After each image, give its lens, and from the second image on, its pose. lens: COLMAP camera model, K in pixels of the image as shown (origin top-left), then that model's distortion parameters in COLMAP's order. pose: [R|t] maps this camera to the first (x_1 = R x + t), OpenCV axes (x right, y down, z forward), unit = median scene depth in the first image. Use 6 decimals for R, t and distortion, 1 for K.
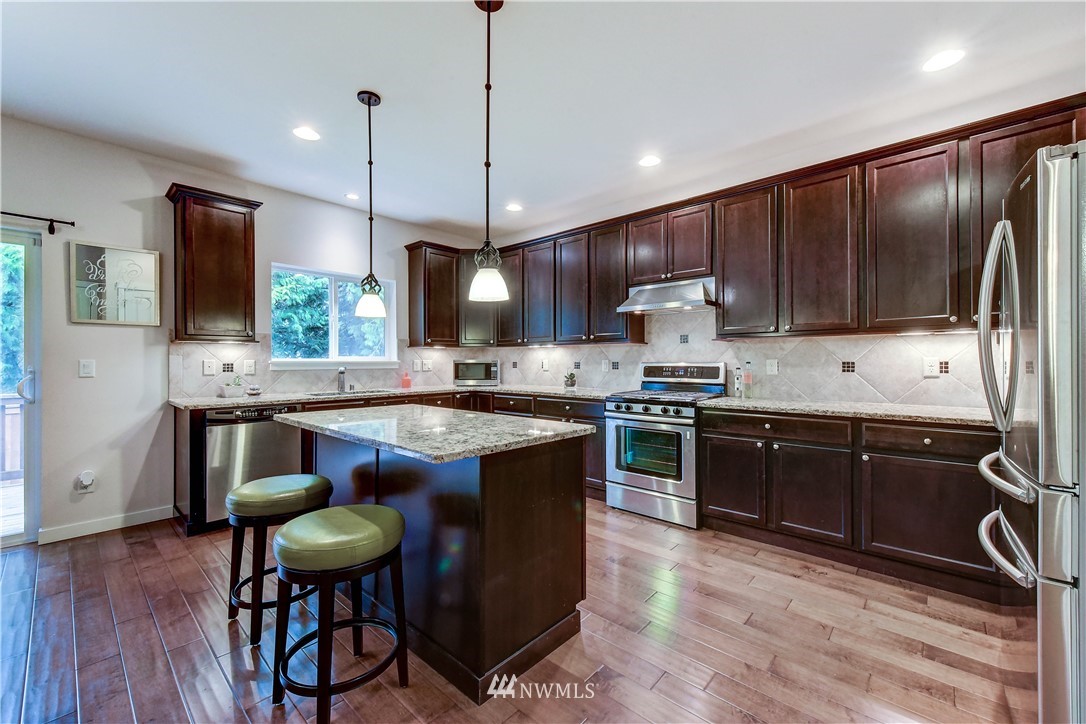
lens RADIAL K [[430.6, 0, 549.5], [0, 430.6, 361.5], [0, 0, 1]] dist [0.001694, 0.000533]
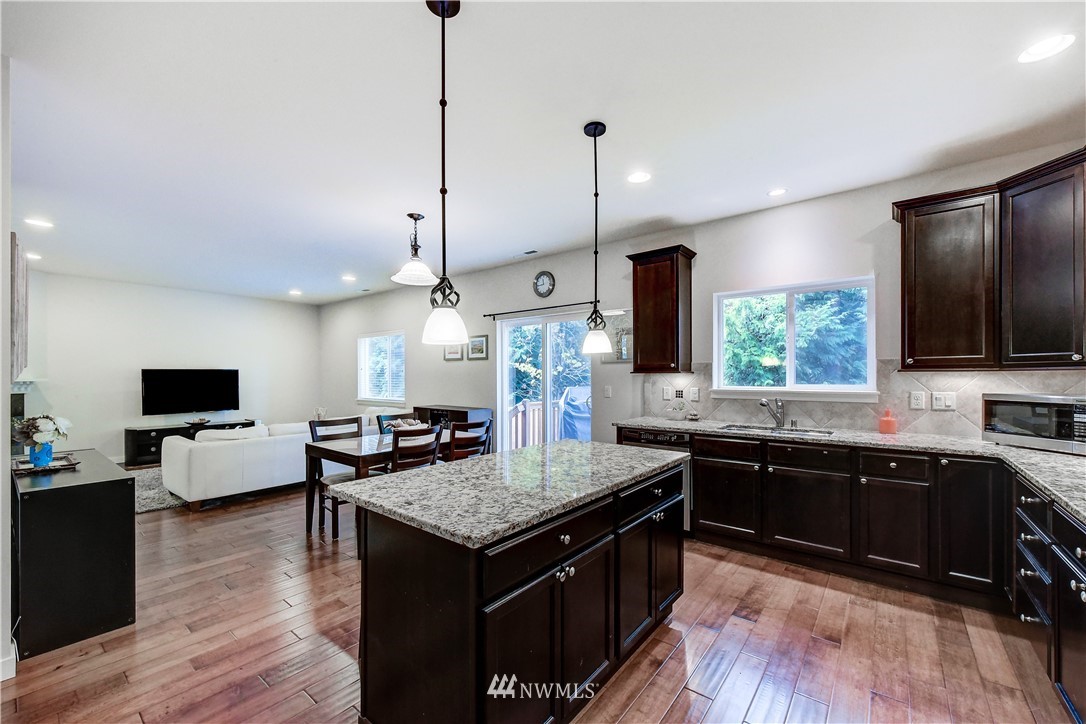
lens RADIAL K [[430.6, 0, 553.1], [0, 430.6, 374.6], [0, 0, 1]] dist [0.001694, 0.000533]
pose [[0.054532, 0.004184, -0.998503, 0.396512], [0.002913, 0.999986, 0.004350, -0.044439], [0.998508, -0.003146, 0.054519, 0.602762]]
